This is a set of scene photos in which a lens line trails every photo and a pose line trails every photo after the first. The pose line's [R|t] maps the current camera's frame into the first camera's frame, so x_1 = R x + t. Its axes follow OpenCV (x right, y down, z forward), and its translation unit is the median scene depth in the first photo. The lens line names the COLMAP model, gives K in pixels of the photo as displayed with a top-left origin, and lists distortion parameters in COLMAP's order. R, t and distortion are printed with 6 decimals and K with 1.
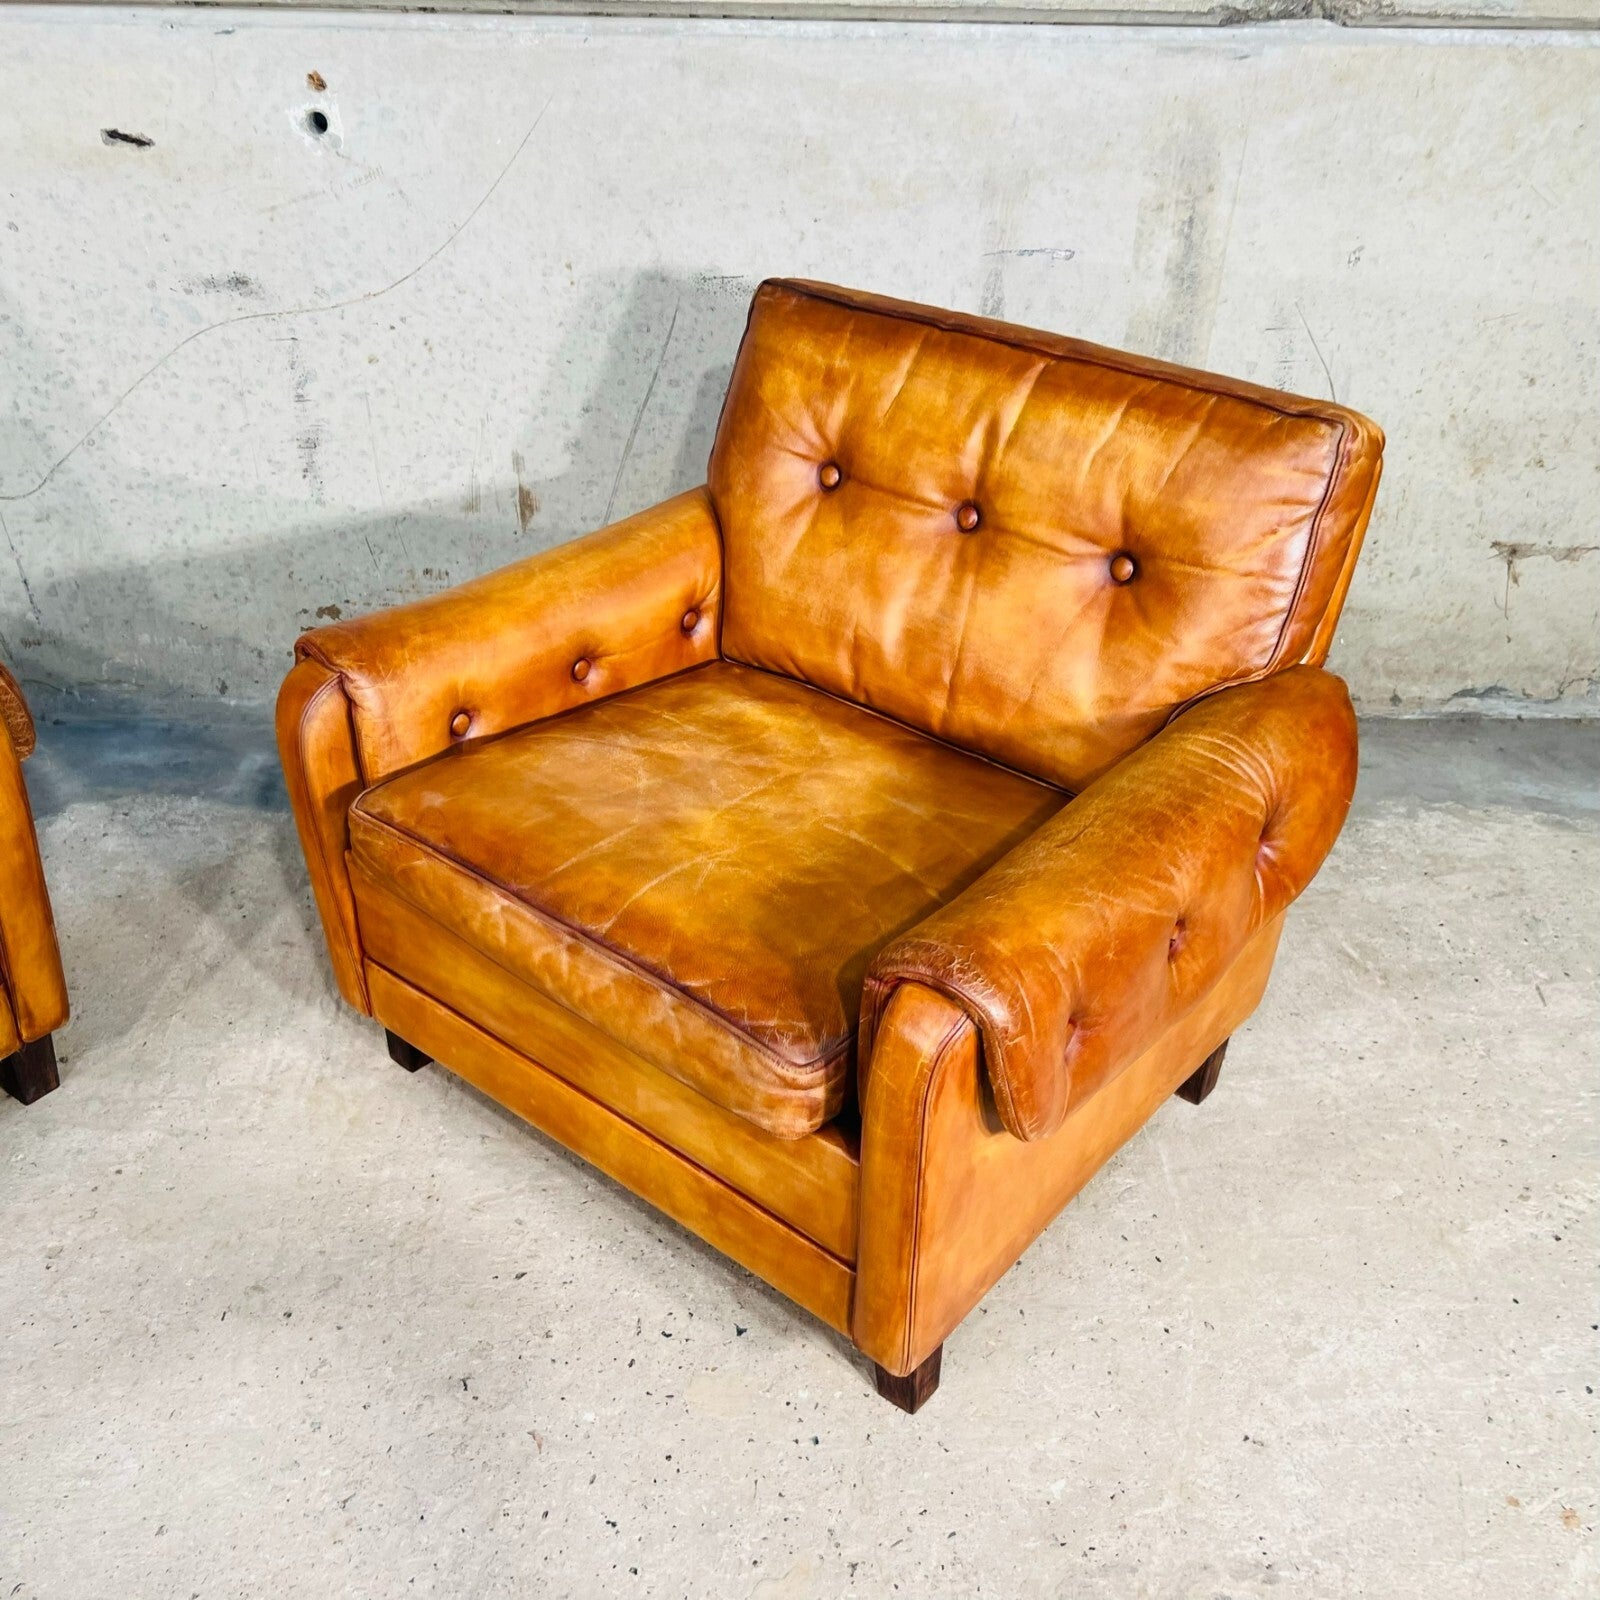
lens RADIAL K [[1622.2, 0, 809.9], [0, 1622.2, 805.5], [0, 0, 1]] dist [0.015517, 0.000000]
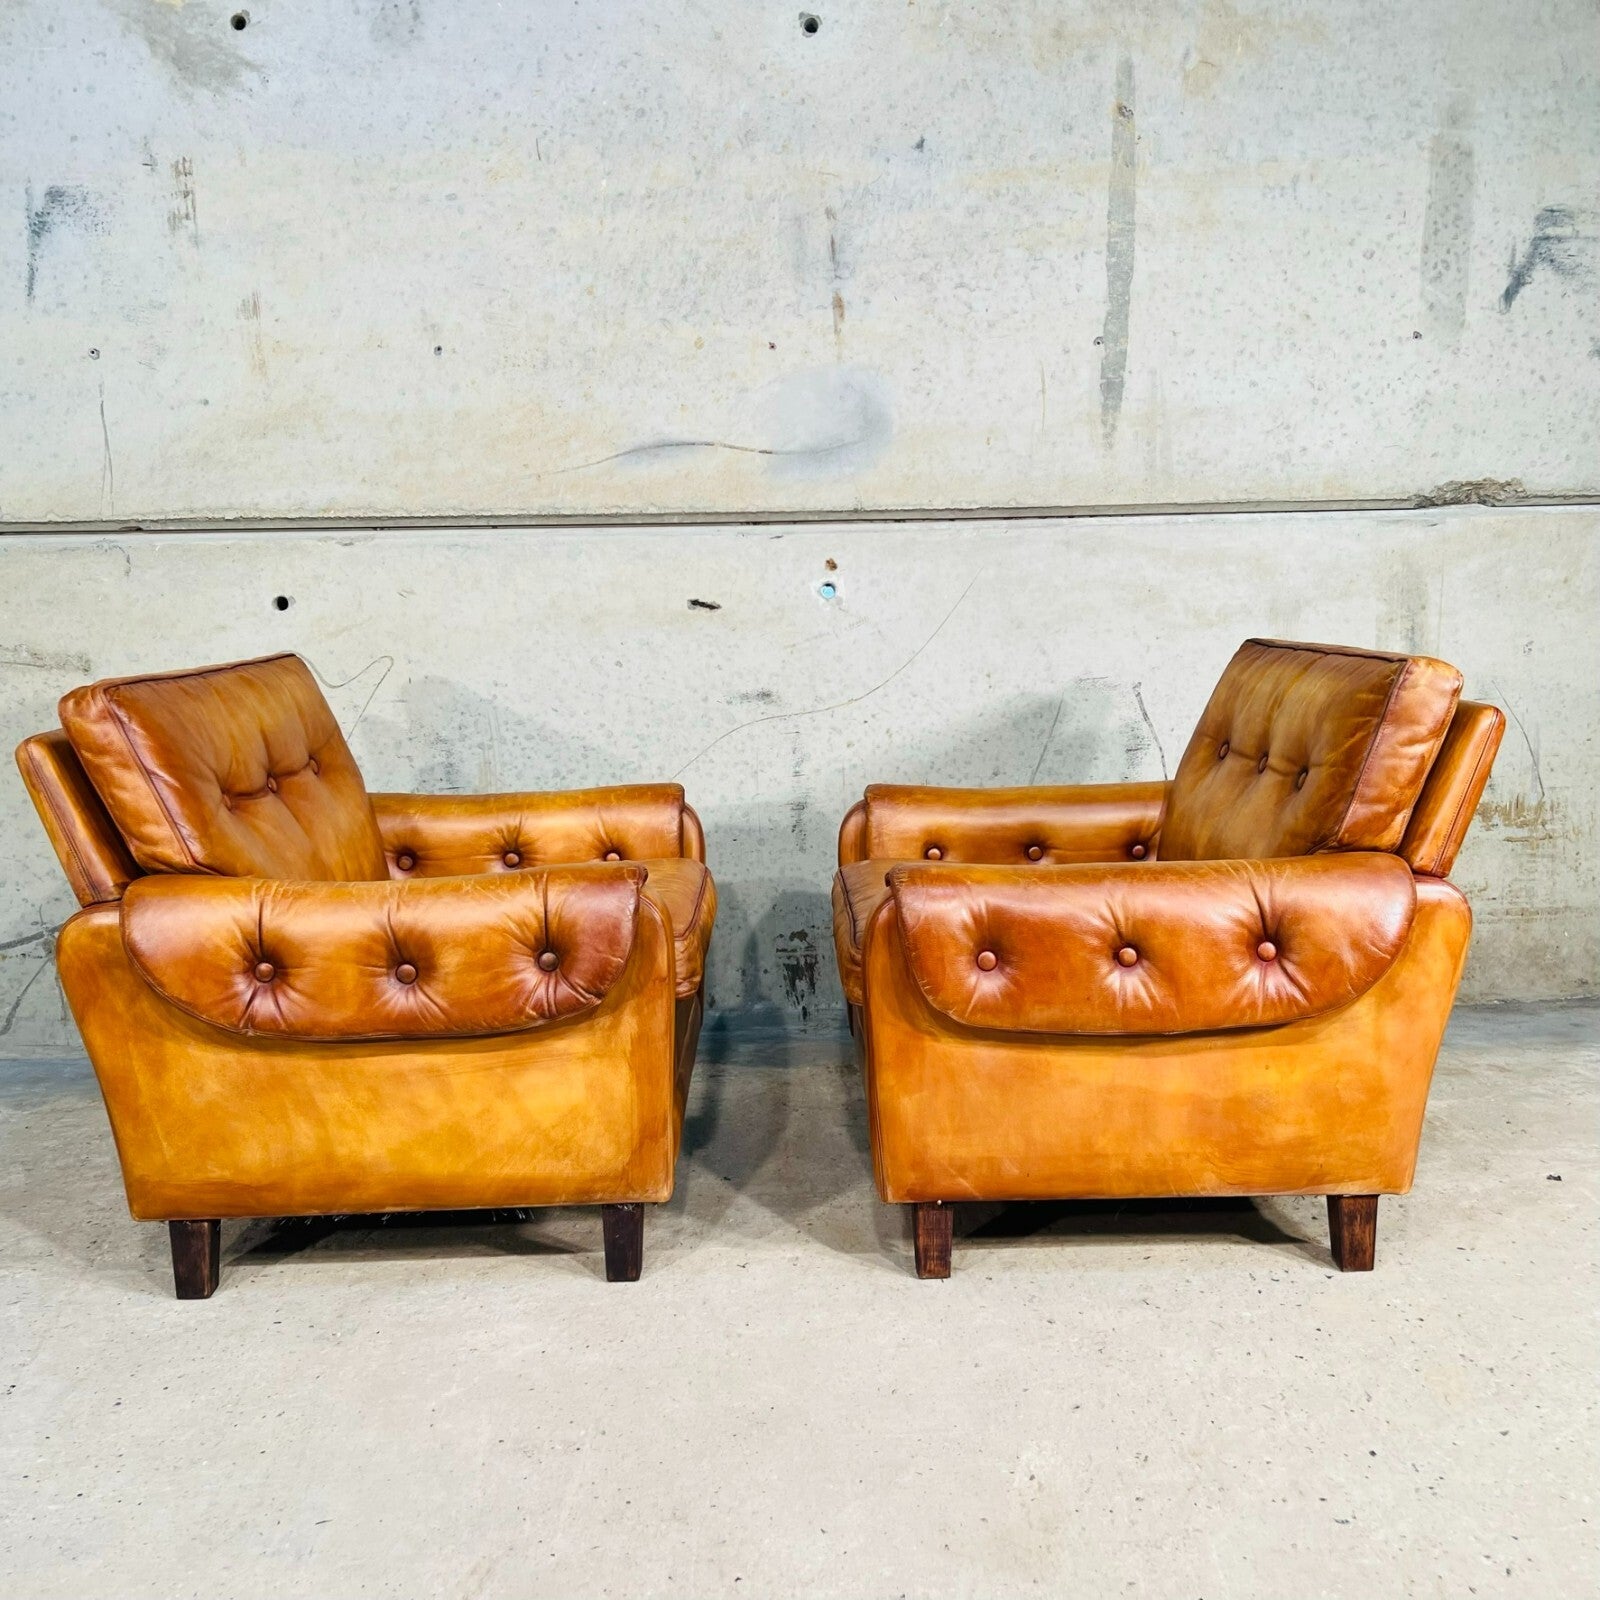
lens RADIAL K [[1622.2, 0, 818.6], [0, 1622.2, 786.1], [0, 0, 1]] dist [0.015517, 0.000000]
pose [[0.998796, -0.046334, 0.016142, -0.345009], [0.048849, 0.908170, -0.415742, 0.367168], [0.004604, 0.416030, 0.909339, -0.282846]]
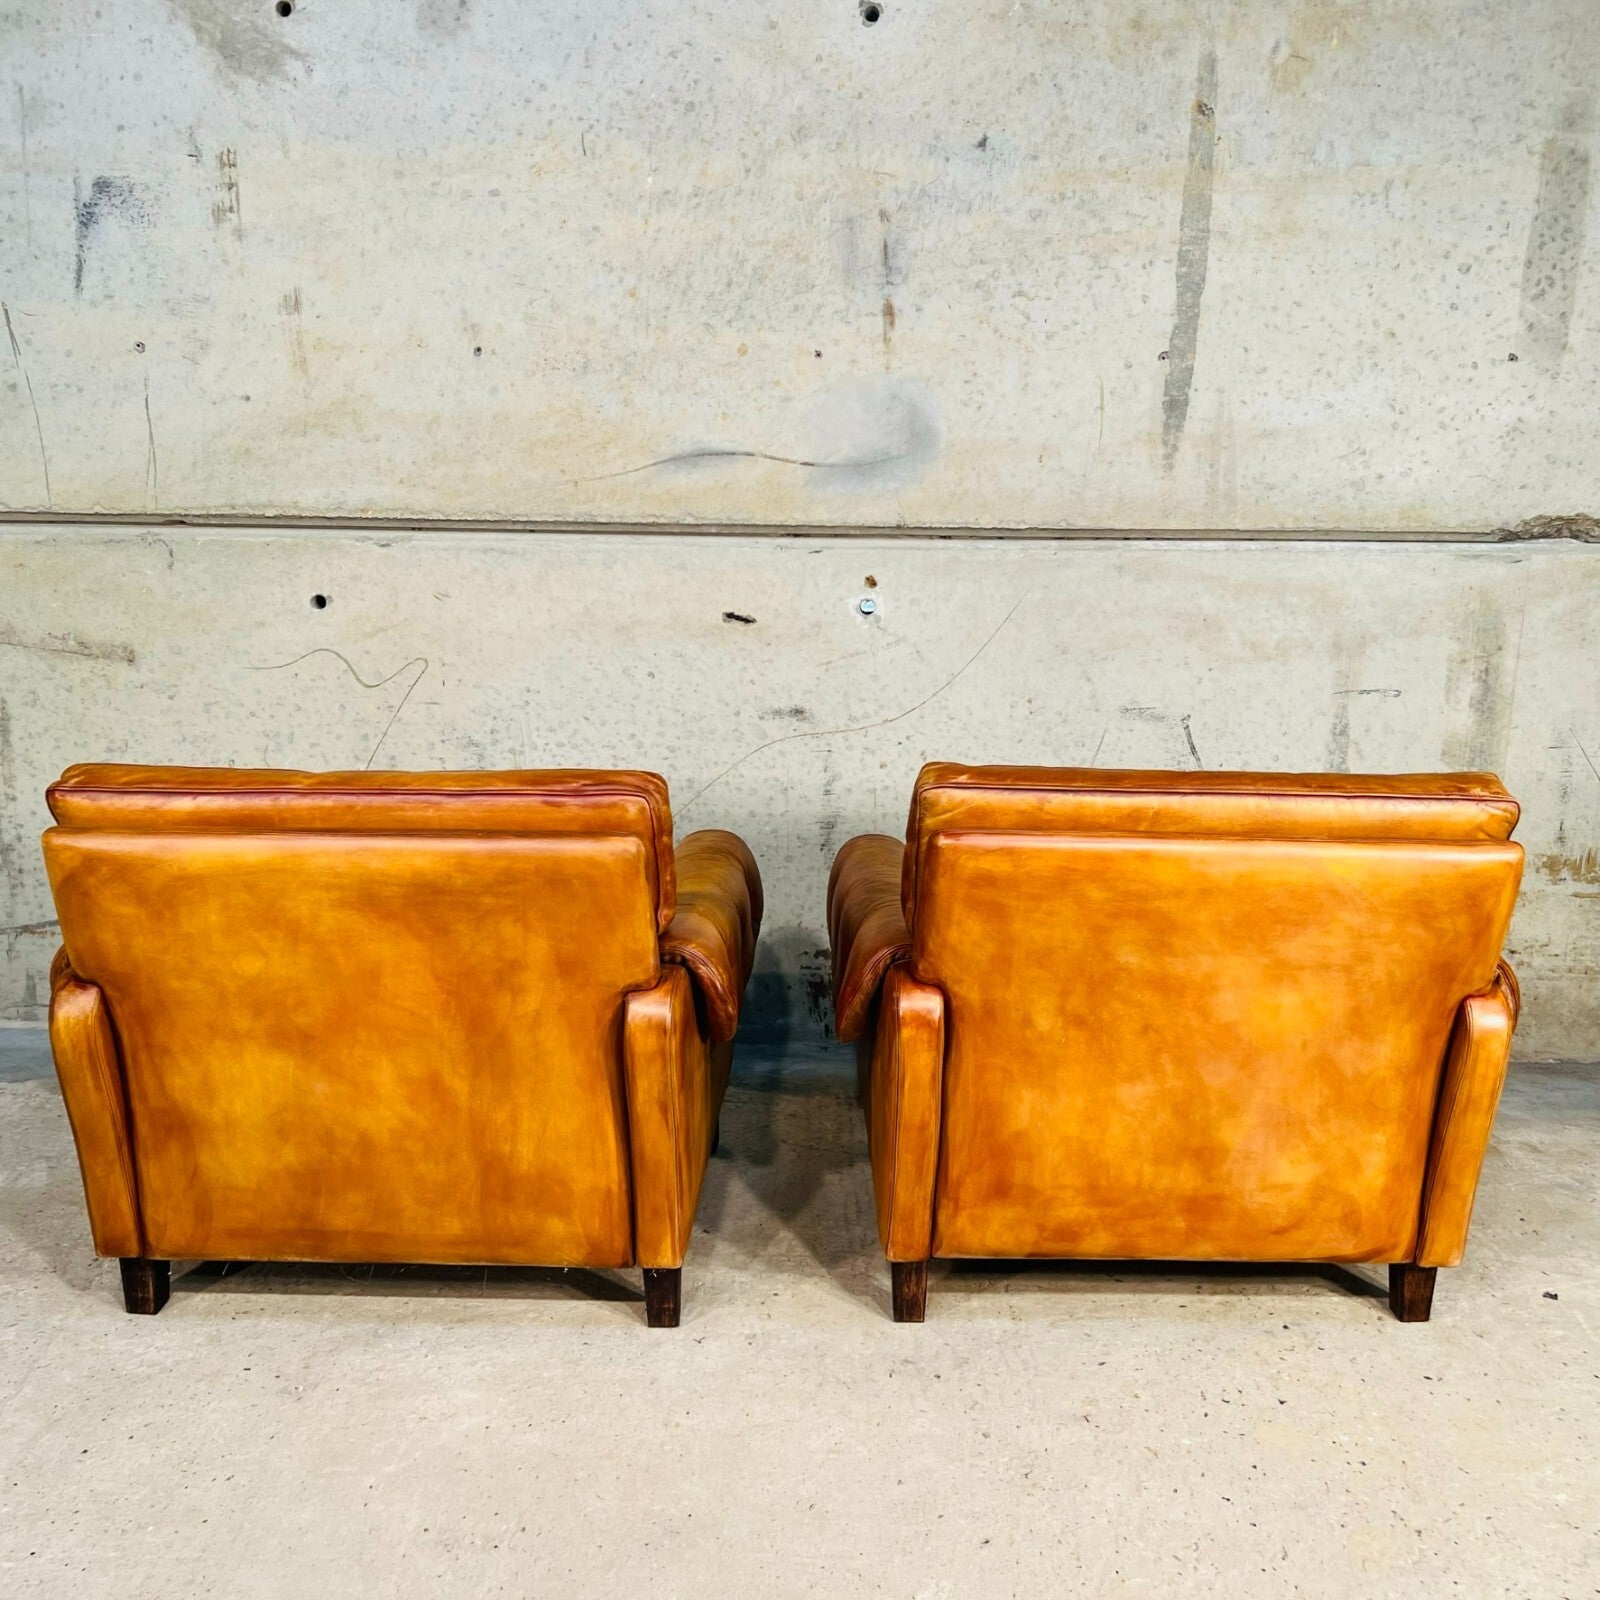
lens RADIAL K [[1671.4, 0, 815.4], [0, 1671.4, 788.0], [0, 0, 1]] dist [0.020467, 0.000000]
pose [[0.997278, 0.002965, -0.073669, -0.238817], [-0.028204, 0.938534, -0.344032, 0.250152], [0.068121, 0.345173, 0.936063, -0.348224]]
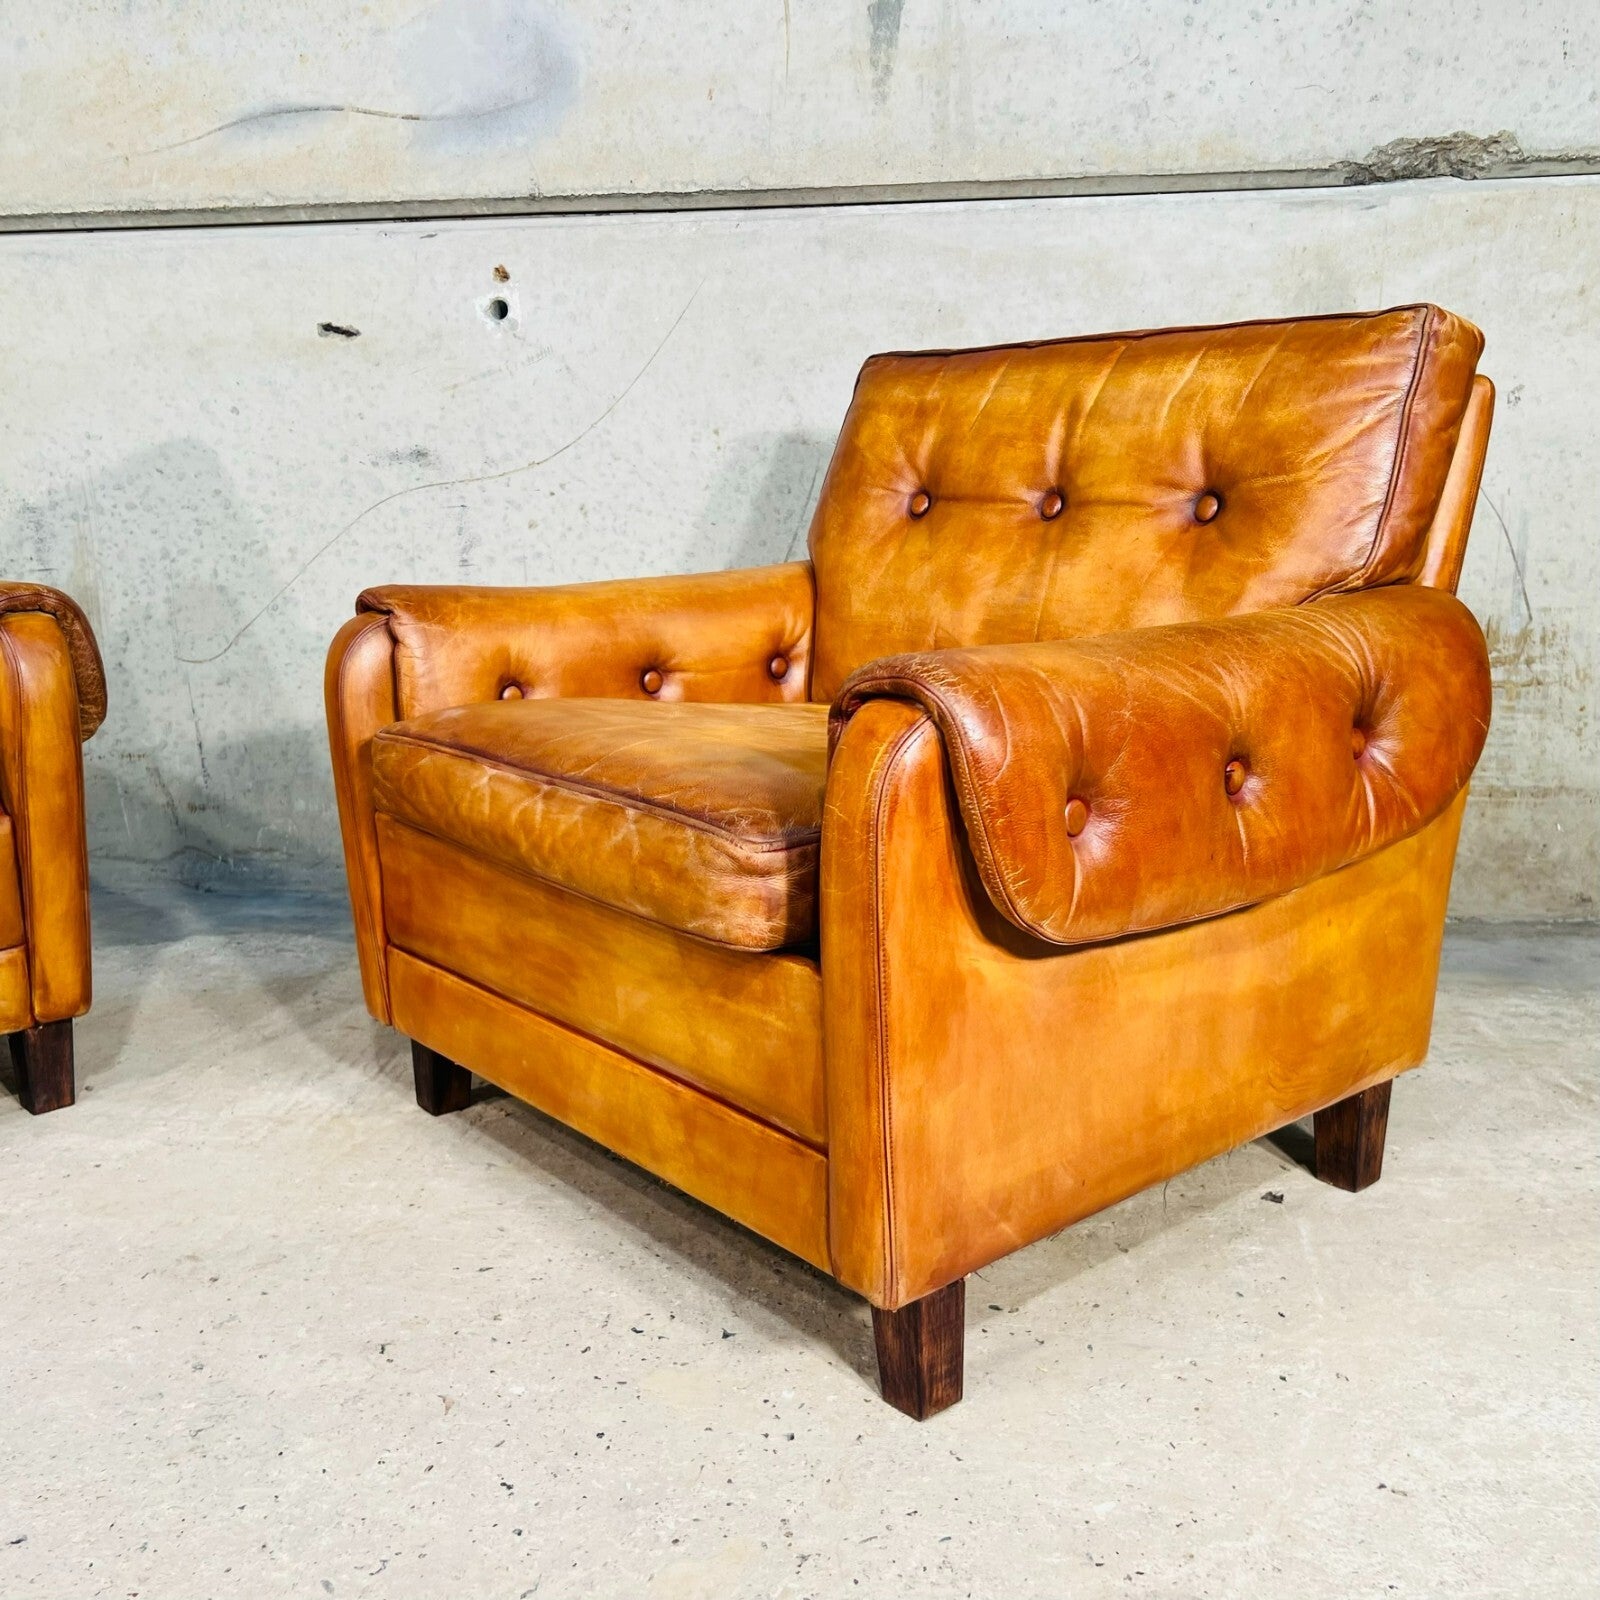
lens RADIAL K [[1622.2, 0, 797.9], [0, 1622.2, 790.0], [0, 0, 1]] dist [0.015517, 0.000000]
pose [[0.982460, 0.000128, -0.186471, 0.105059], [-0.065729, 0.936054, -0.345663, 0.258772], [0.174503, 0.351857, 0.919644, 0.130135]]
